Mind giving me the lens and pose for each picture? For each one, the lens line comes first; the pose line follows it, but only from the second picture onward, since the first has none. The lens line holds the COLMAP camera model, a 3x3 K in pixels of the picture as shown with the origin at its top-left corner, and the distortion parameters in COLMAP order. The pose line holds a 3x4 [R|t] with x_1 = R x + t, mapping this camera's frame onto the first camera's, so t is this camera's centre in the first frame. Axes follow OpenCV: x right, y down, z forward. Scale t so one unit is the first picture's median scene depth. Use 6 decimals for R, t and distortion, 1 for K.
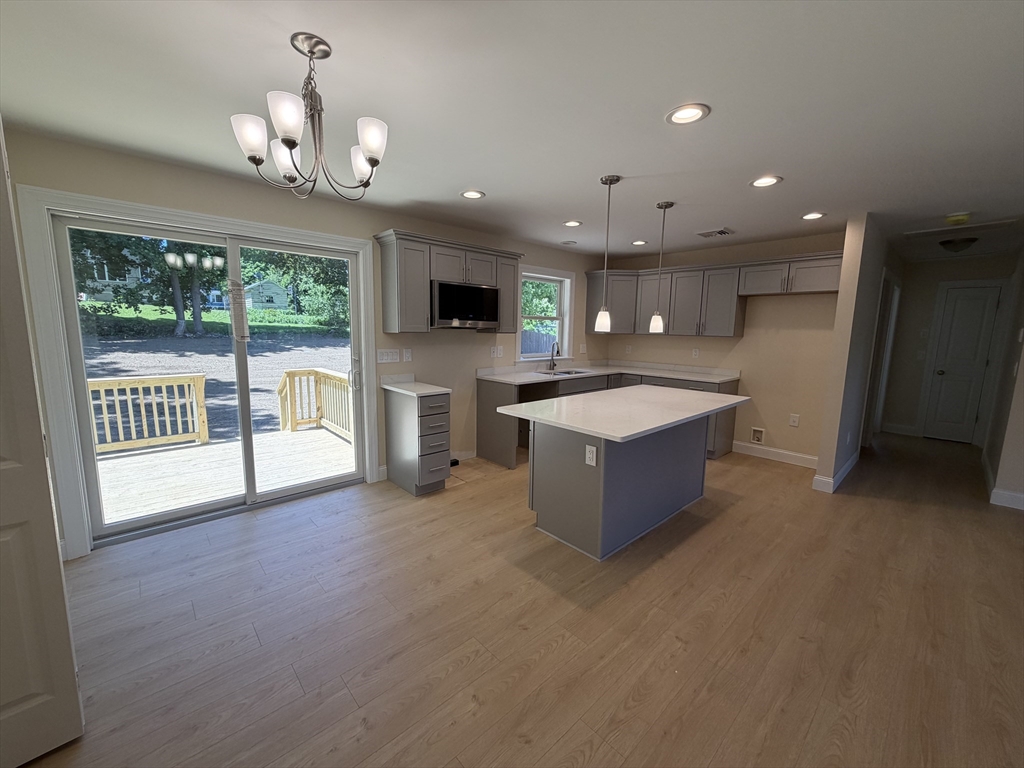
lens RADIAL K [[412.8, 0, 508.2], [0, 412.8, 384.3], [0, 0, 1]] dist [0.000924, 0.001222]
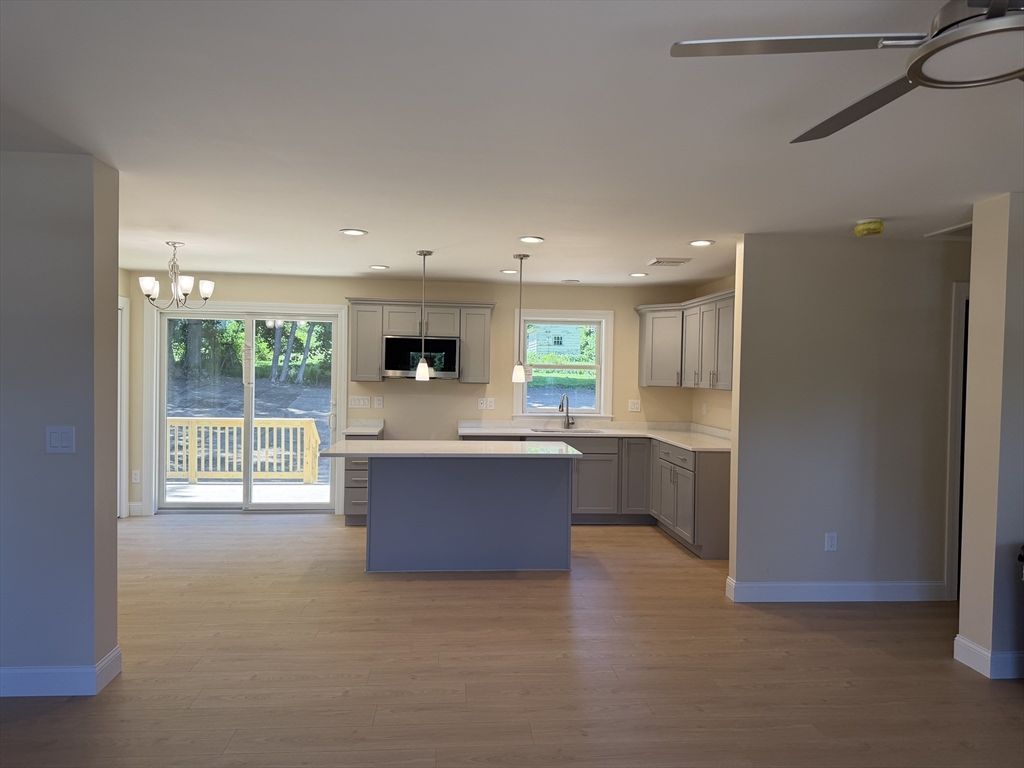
lens RADIAL K [[729.2, 0, 506.9], [0, 729.2, 382.5], [0, 0, 1]] dist [0.050191, -0.057683]
pose [[0.784262, 0.004474, -0.620413, 1.072725], [-0.087163, 0.990851, -0.103037, 0.041061], [0.614276, 0.134885, 0.777477, -0.265607]]
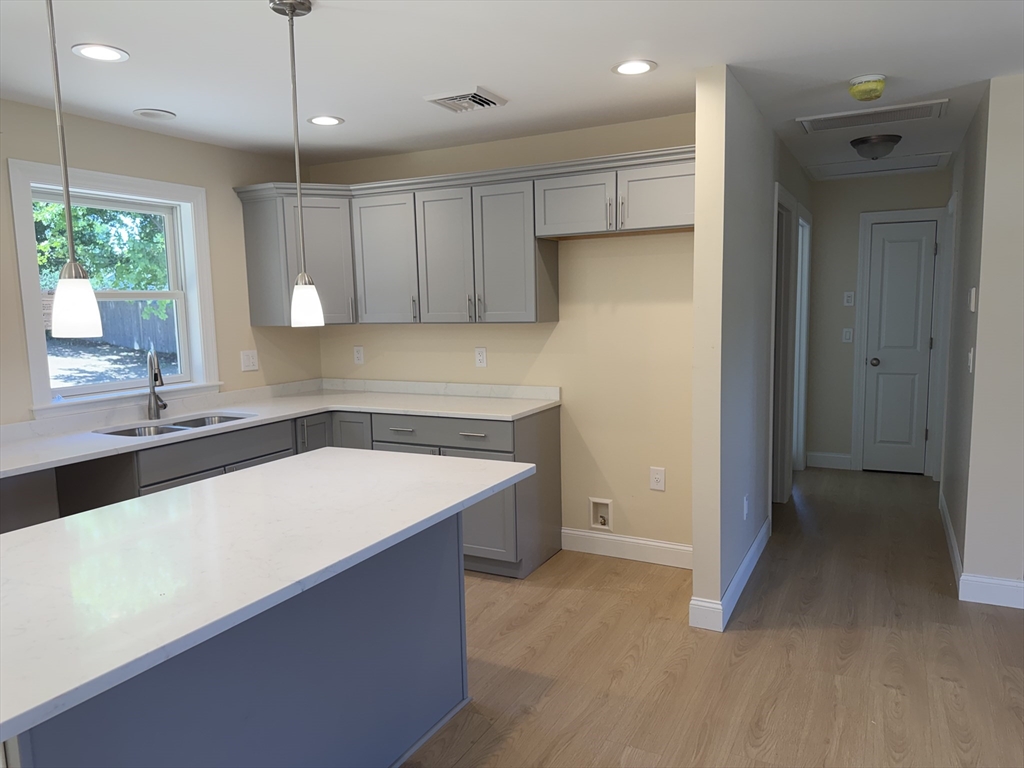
lens RADIAL K [[729.2, 0, 516.9], [0, 729.2, 387.1], [0, 0, 1]] dist [0.050191, -0.057683]
pose [[0.938022, -0.077942, 0.337699, 0.233810], [0.085606, 0.996298, -0.007838, -0.034384], [-0.335838, 0.036261, 0.941222, 0.204837]]
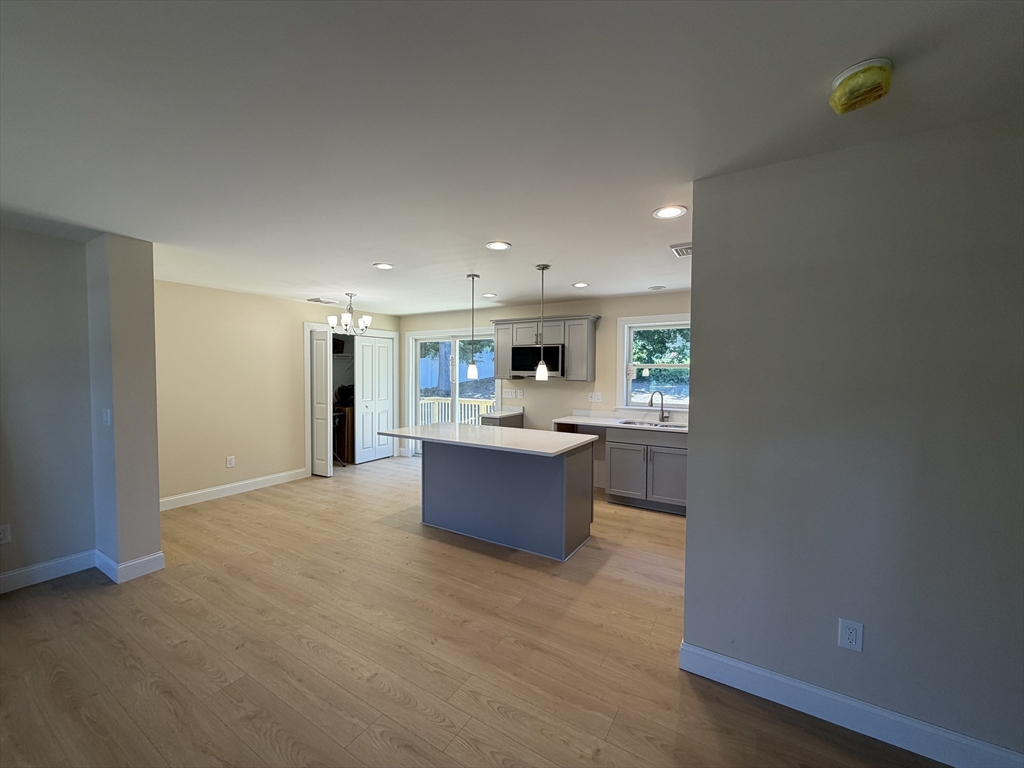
lens RADIAL K [[412.8, 0, 509.1], [0, 412.8, 383.3], [0, 0, 1]] dist [0.000924, 0.001222]
pose [[0.261712, 0.015307, -0.965025, 1.060760], [-0.132294, 0.991006, -0.020159, -0.065234], [0.956036, 0.132943, 0.261383, 0.487812]]
